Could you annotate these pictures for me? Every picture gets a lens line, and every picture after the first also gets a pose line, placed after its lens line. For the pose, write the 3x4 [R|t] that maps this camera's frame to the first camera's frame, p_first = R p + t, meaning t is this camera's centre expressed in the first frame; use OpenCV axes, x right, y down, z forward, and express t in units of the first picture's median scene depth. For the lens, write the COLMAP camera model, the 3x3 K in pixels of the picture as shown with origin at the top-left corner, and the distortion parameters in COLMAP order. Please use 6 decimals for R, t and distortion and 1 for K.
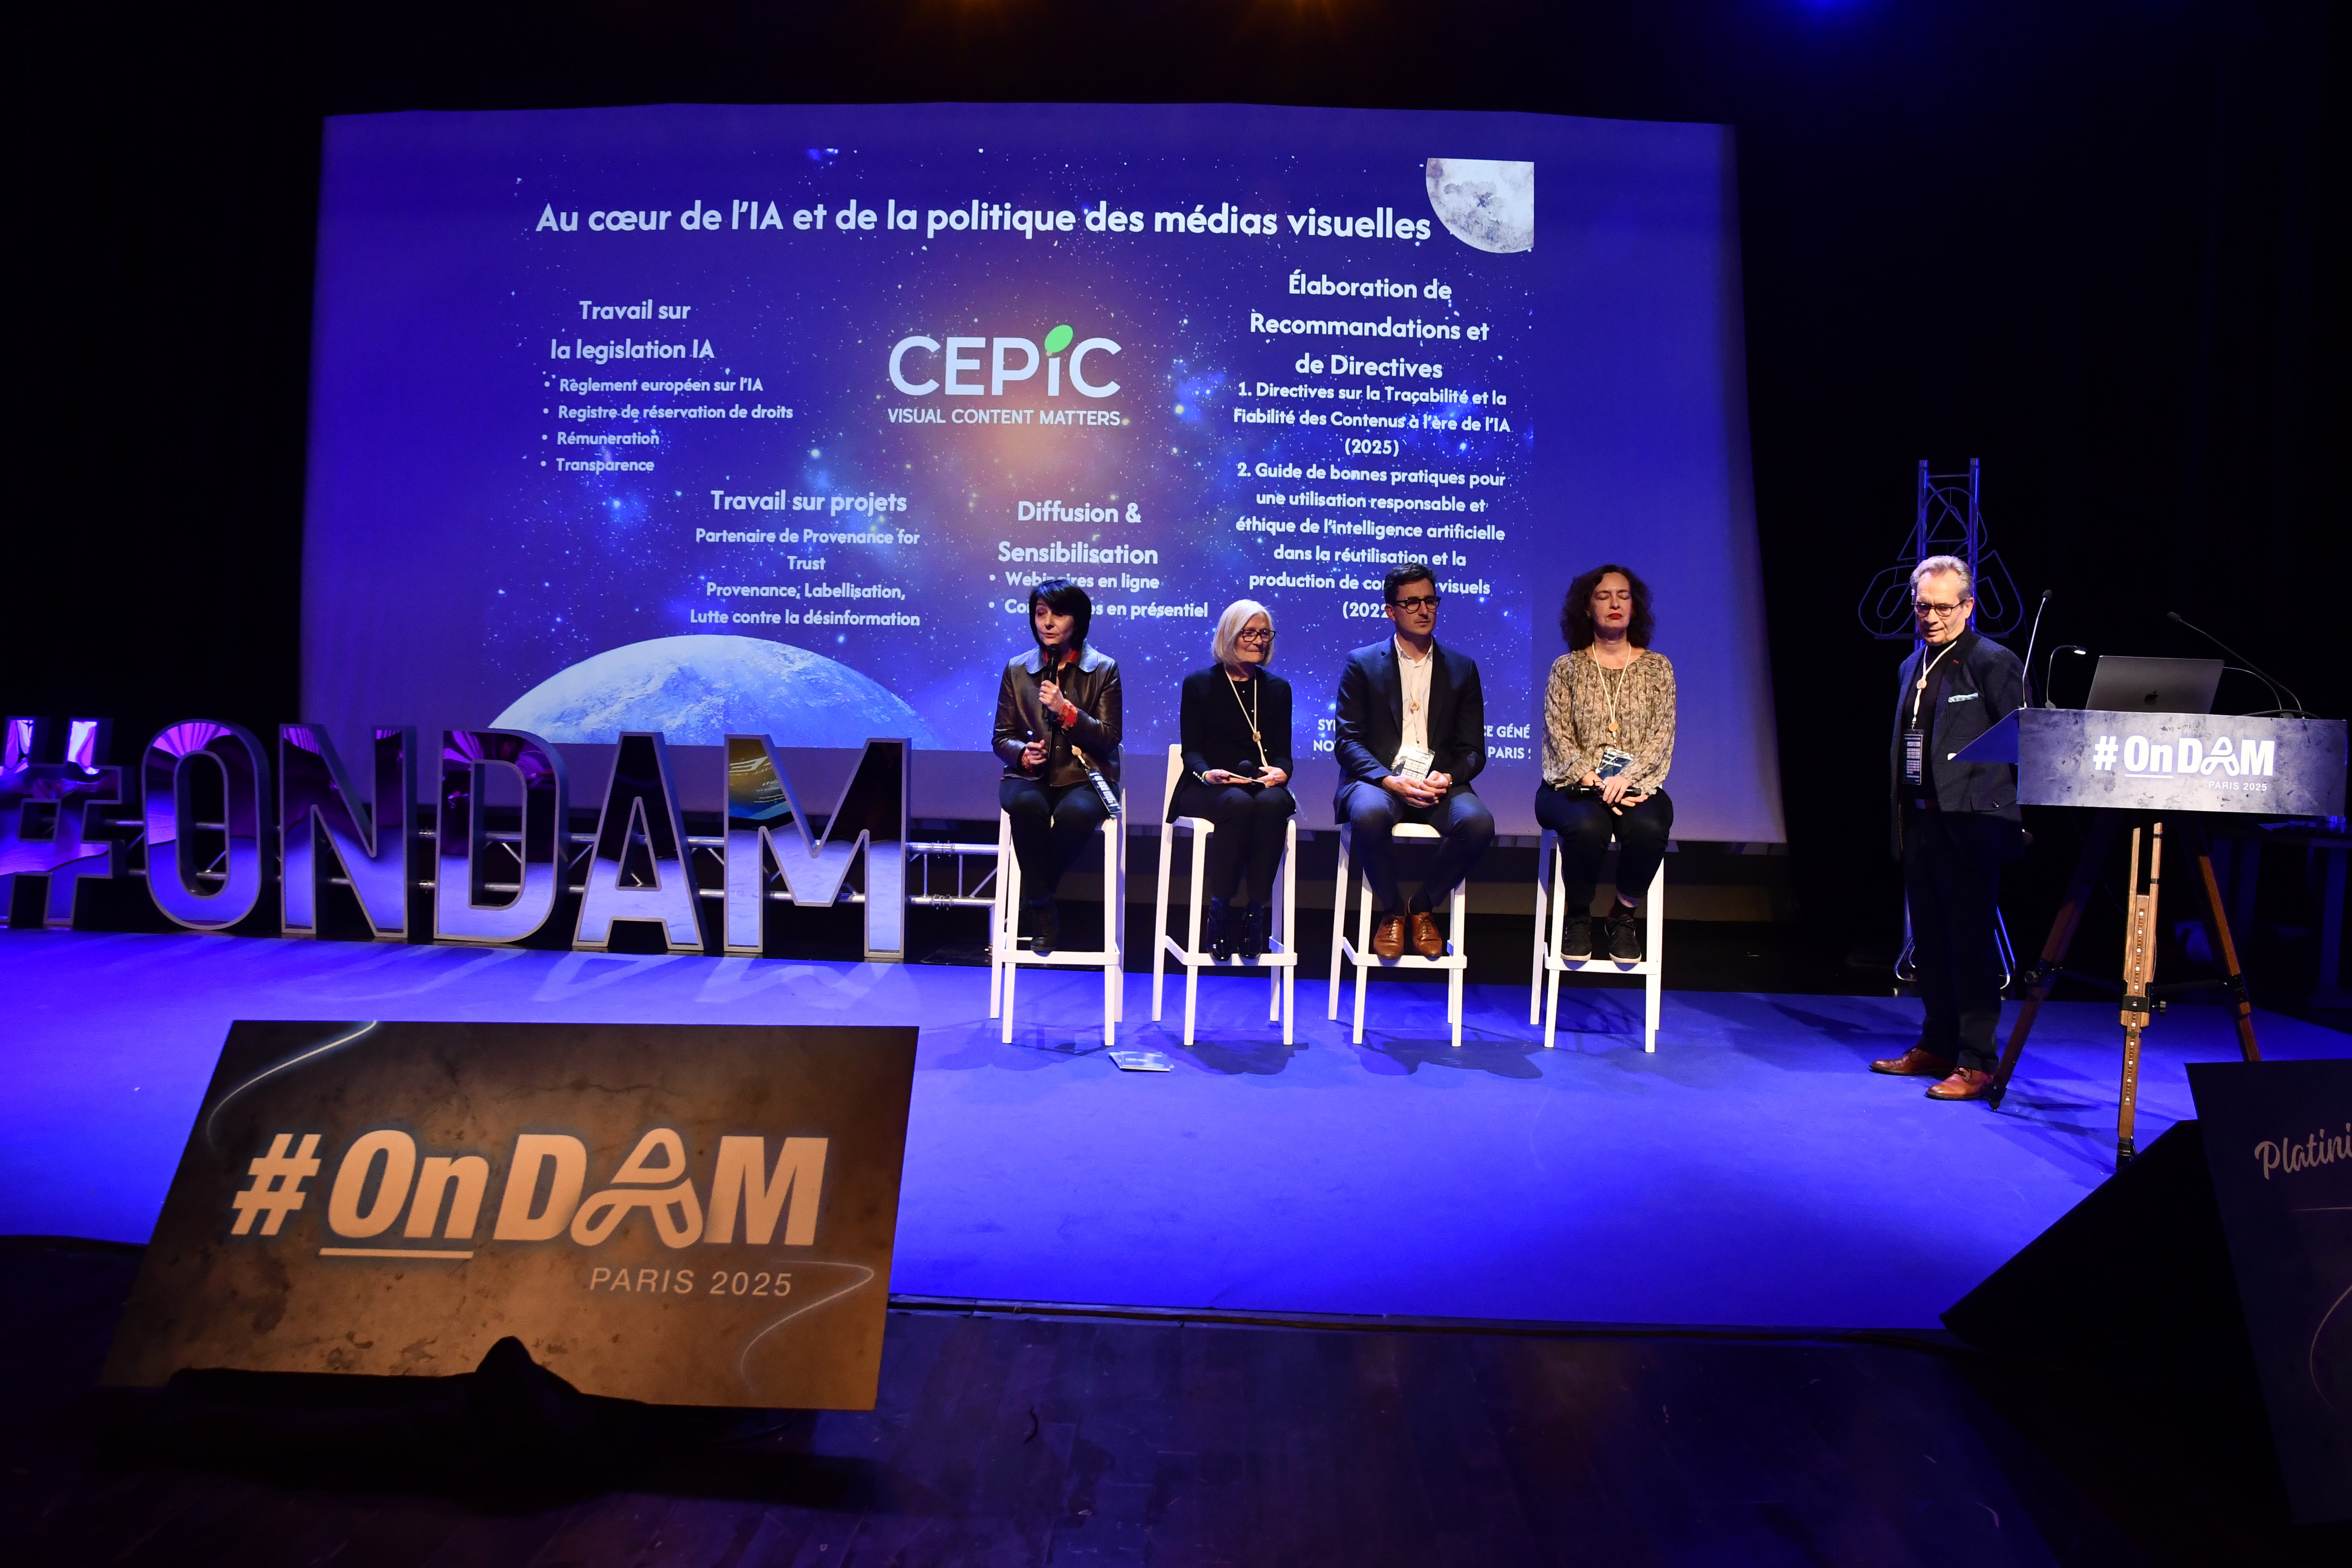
lens RADIAL K [[1655.7, 0, 1155.0], [0, 1655.7, 814.5], [0, 0, 1]] dist [-0.123480, 0.046148]
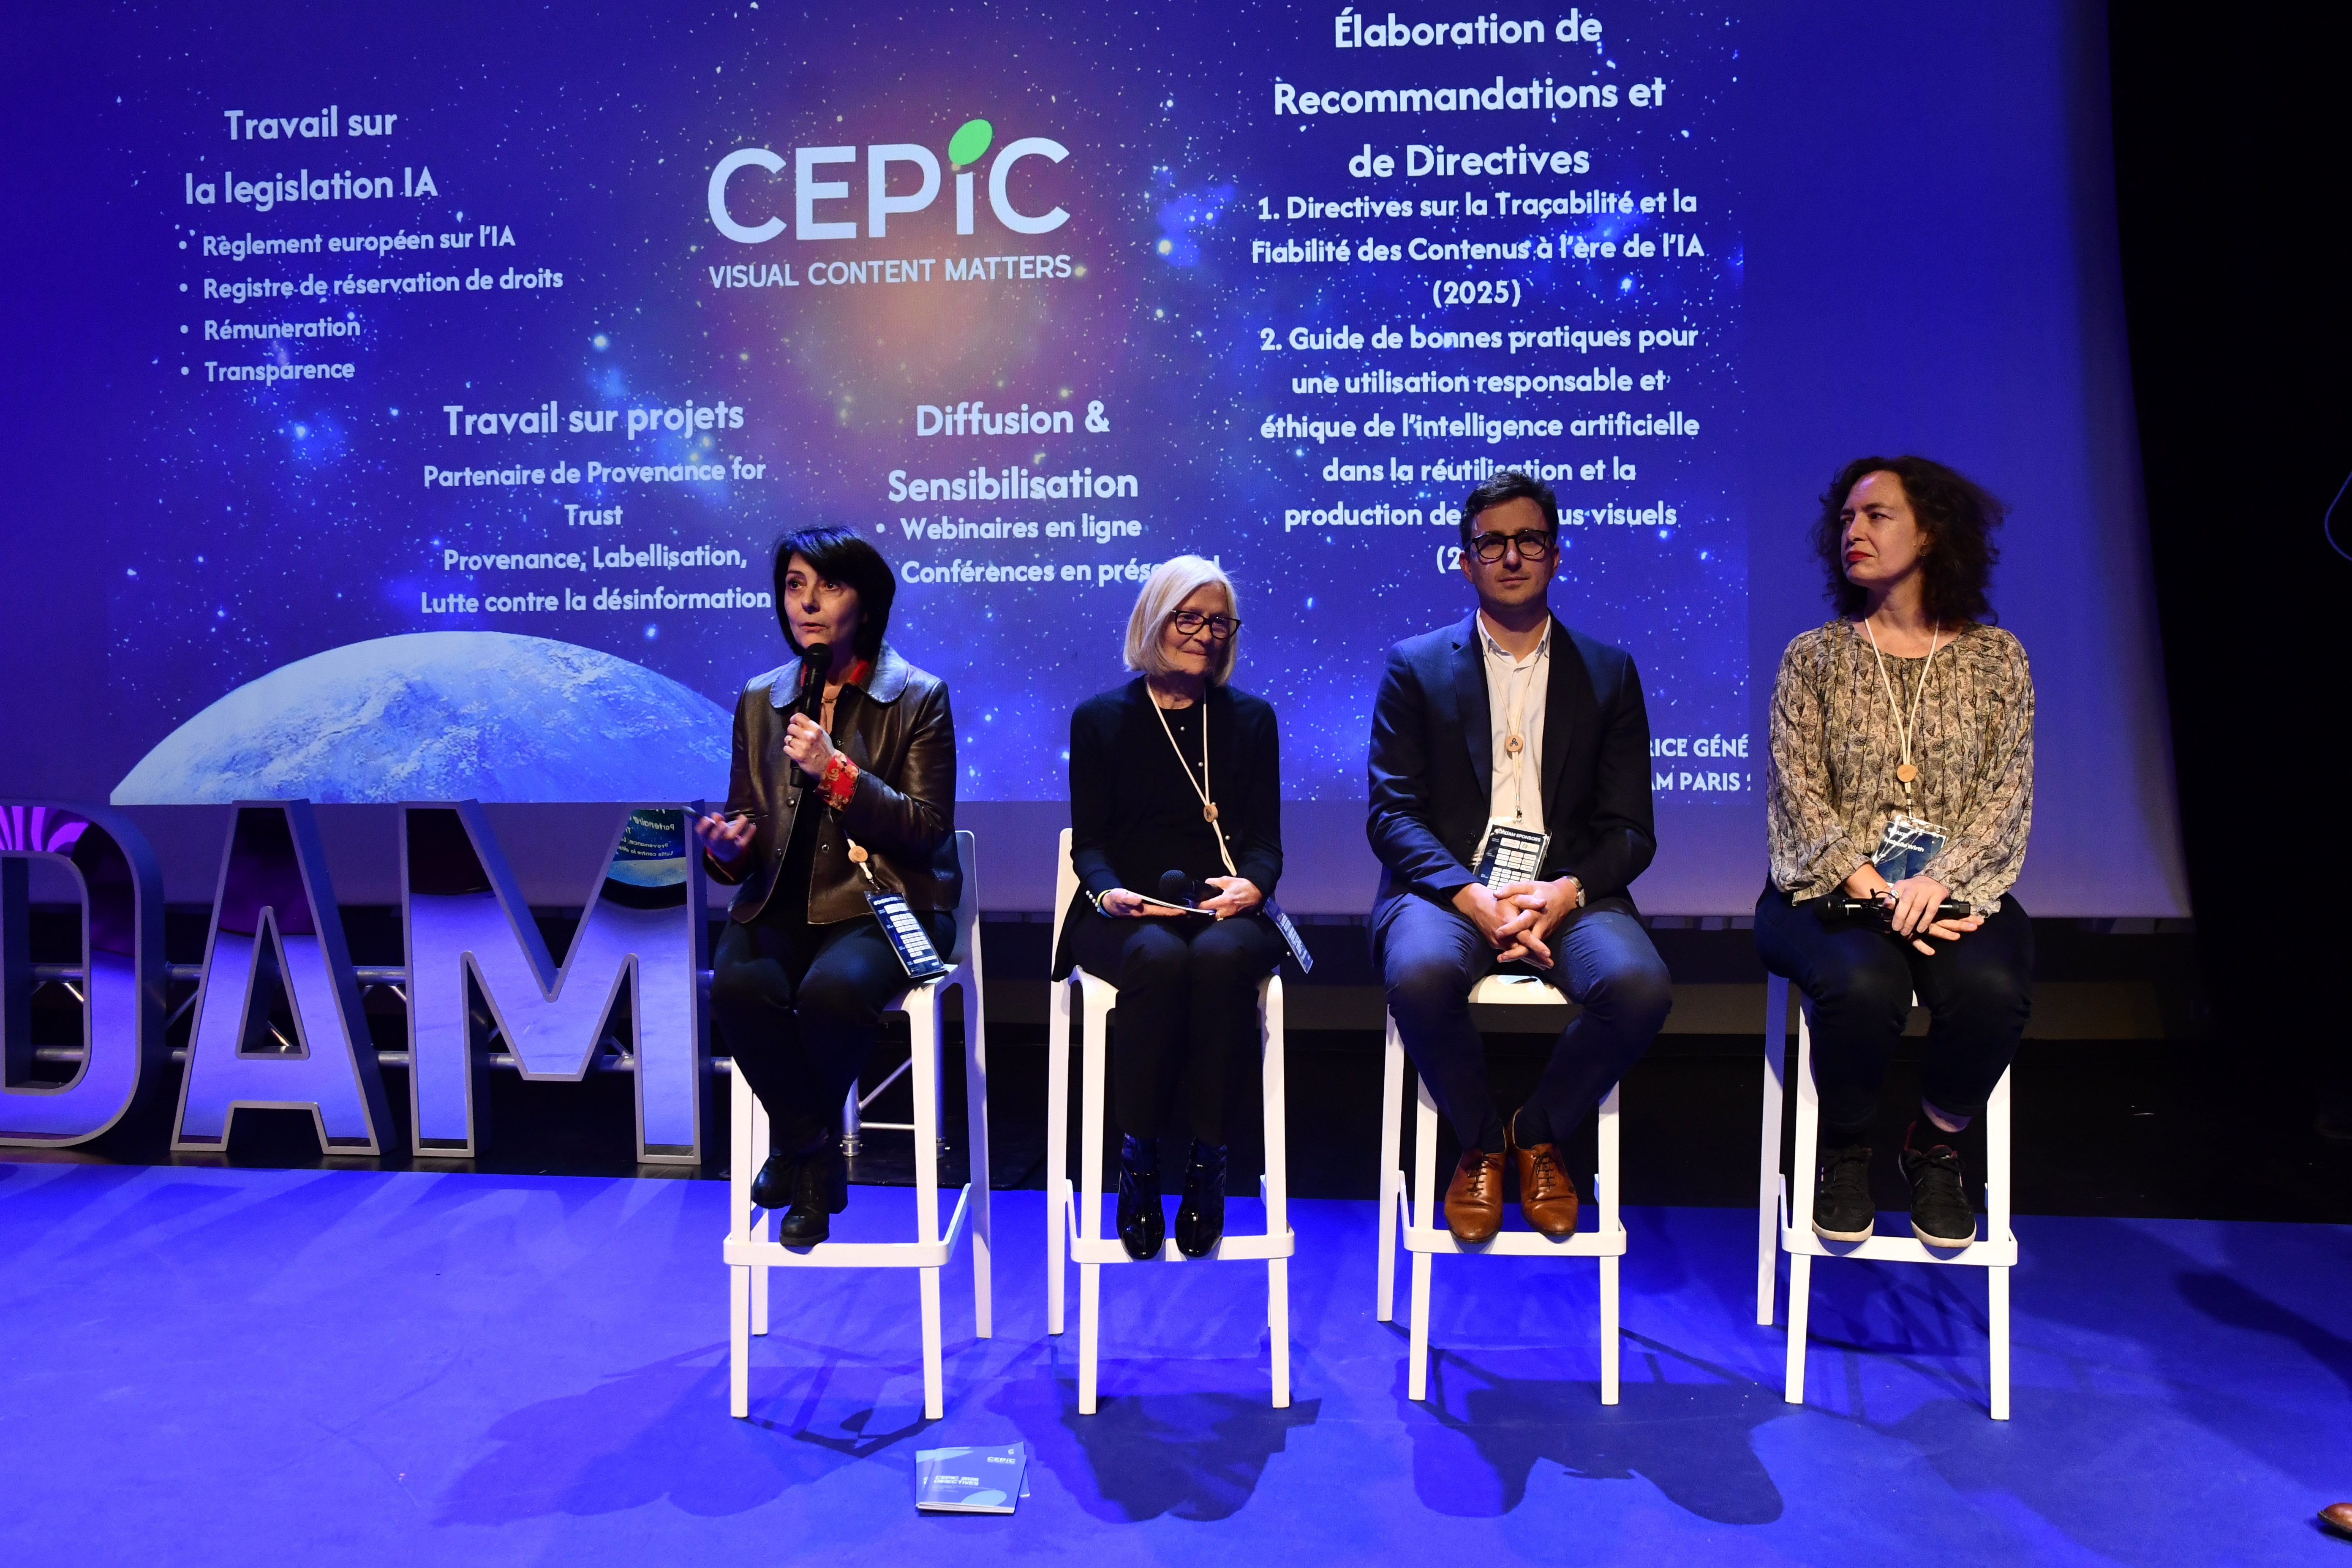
lens RADIAL K [[1963.9, 0, 1188.6], [0, 1963.9, 805.6], [0, 0, 1]] dist [-0.057232, 0.050783]
pose [[0.997756, -0.025985, -0.061714, 0.091826], [0.025908, 0.999662, -0.002036, -0.047351], [0.061746, 0.000432, 0.998092, 0.374325]]
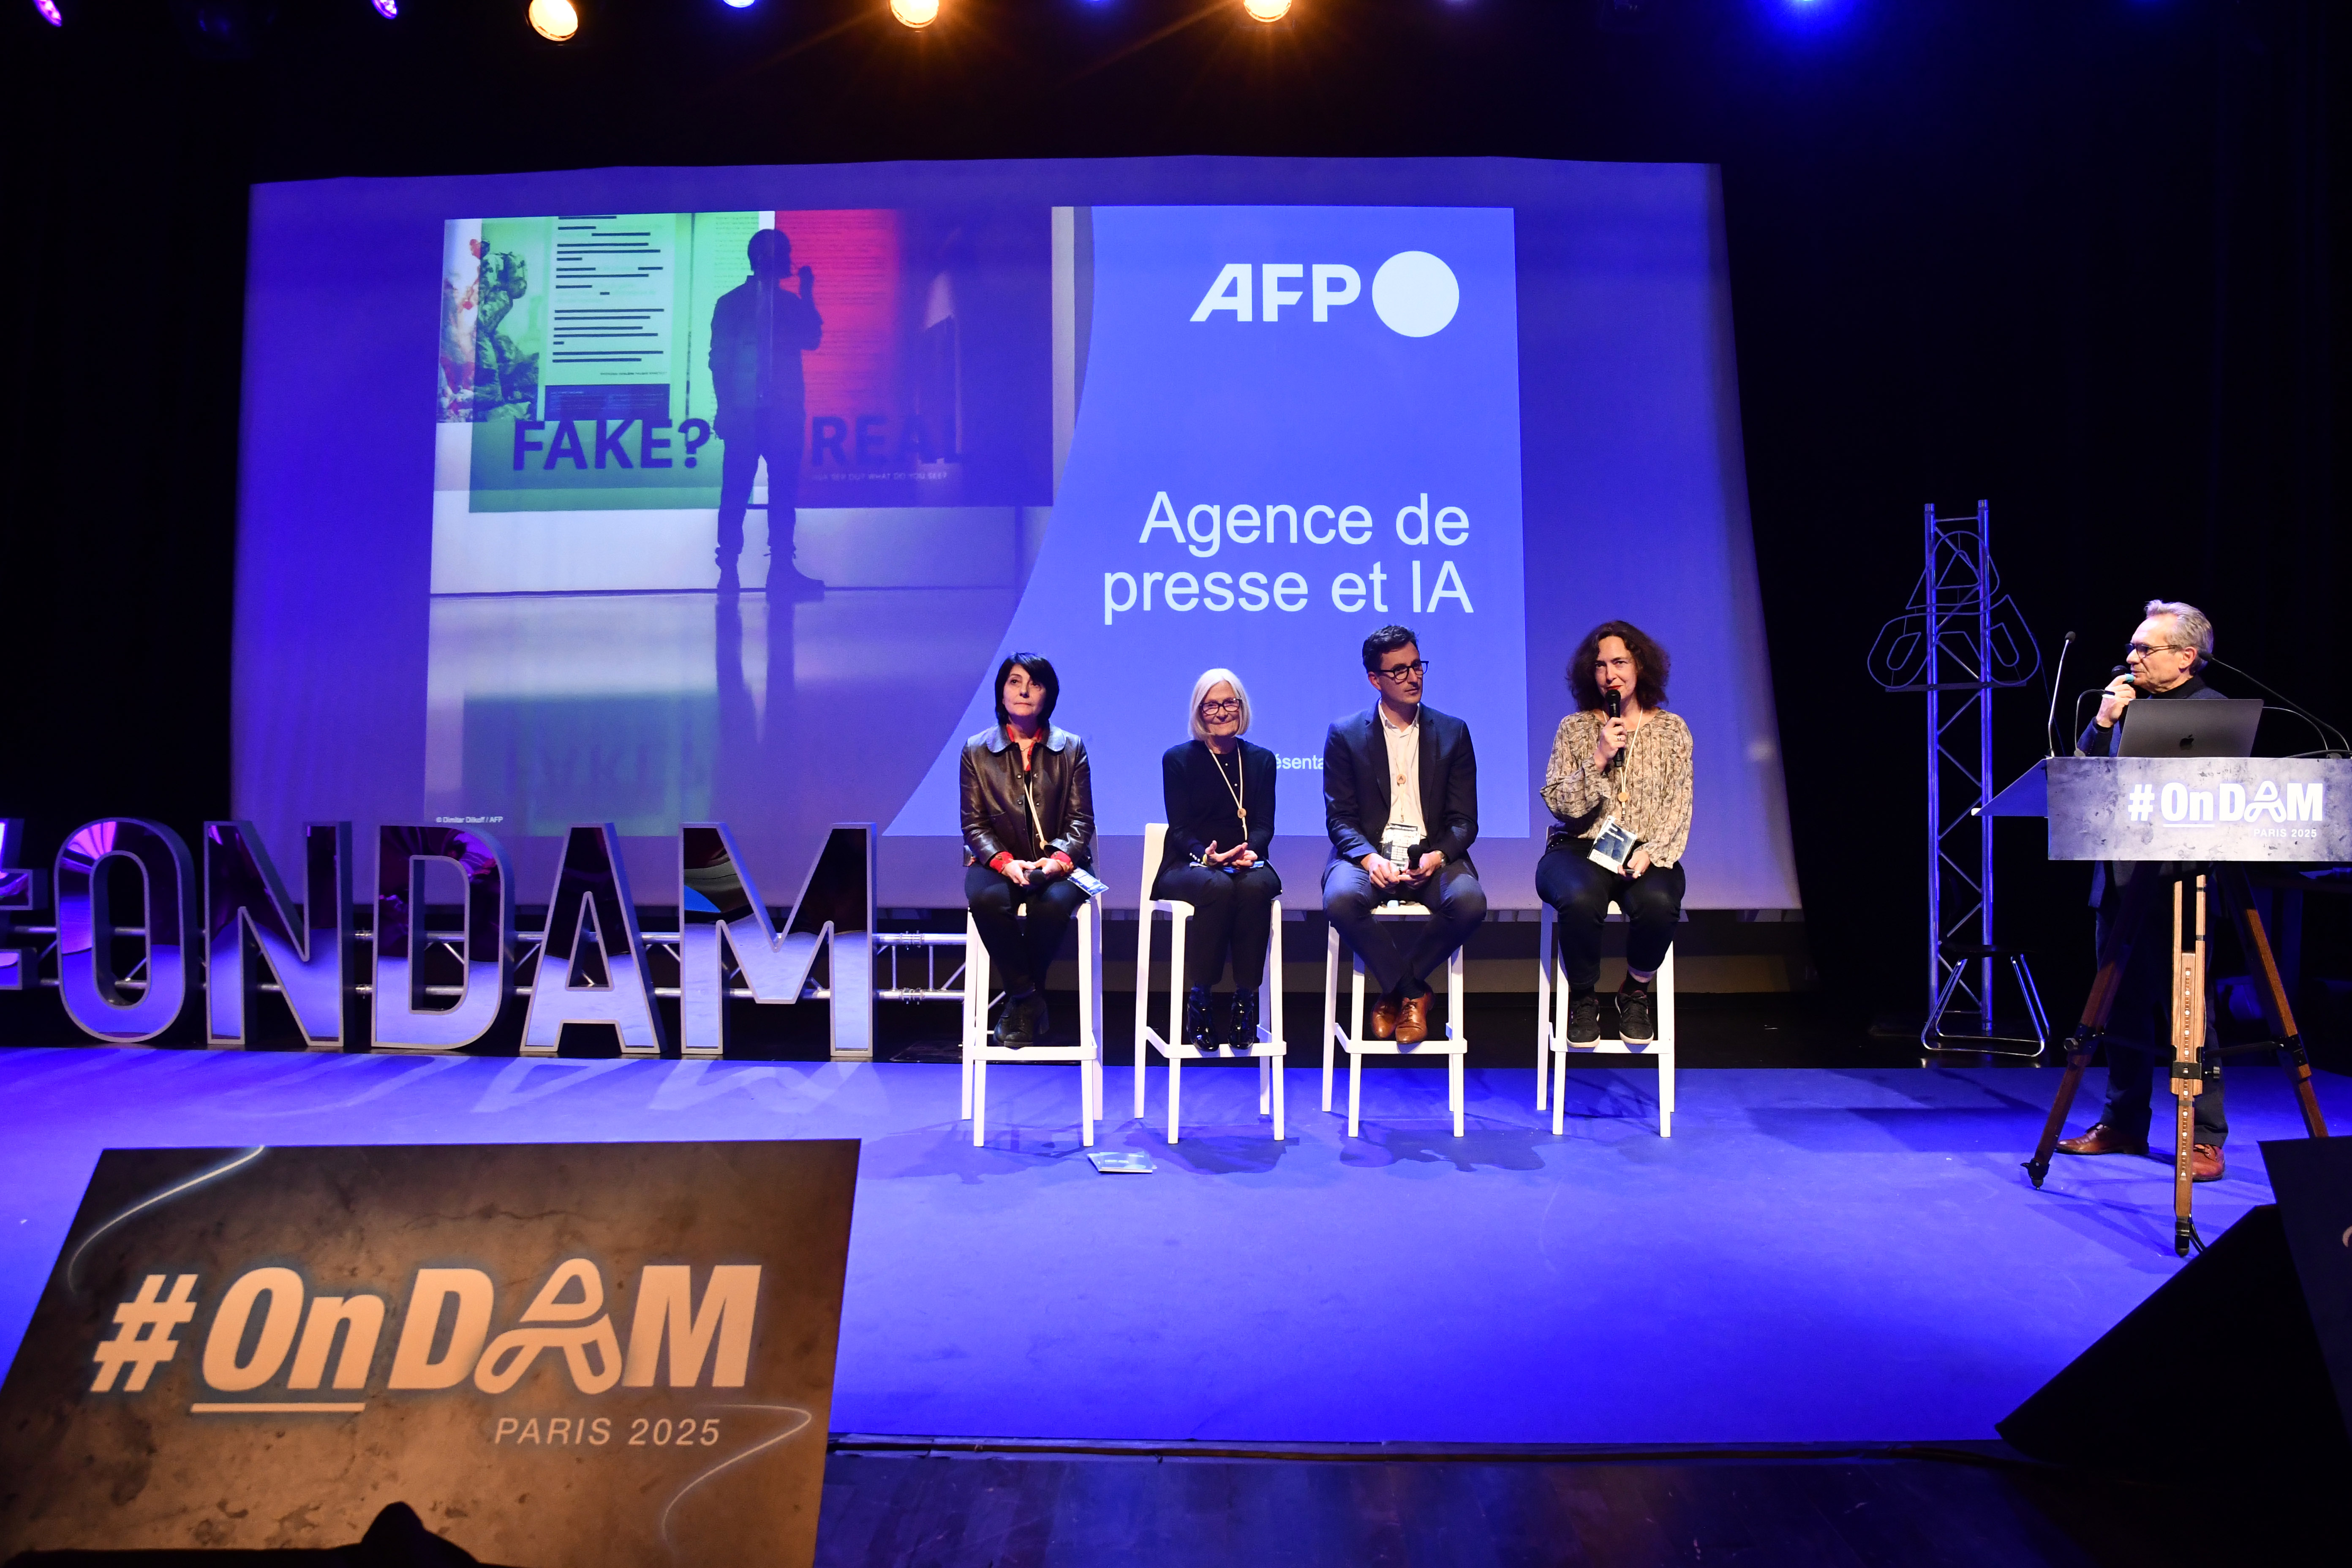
lens RADIAL K [[1655.7, 0, 1193.2], [0, 1655.7, 809.3], [0, 0, 1]] dist [-0.123480, 0.046148]
pose [[0.999509, -0.025374, 0.018379, 0.019223], [0.026283, 0.998350, -0.051057, -0.001144], [-0.017053, 0.051515, 0.998527, 0.059376]]
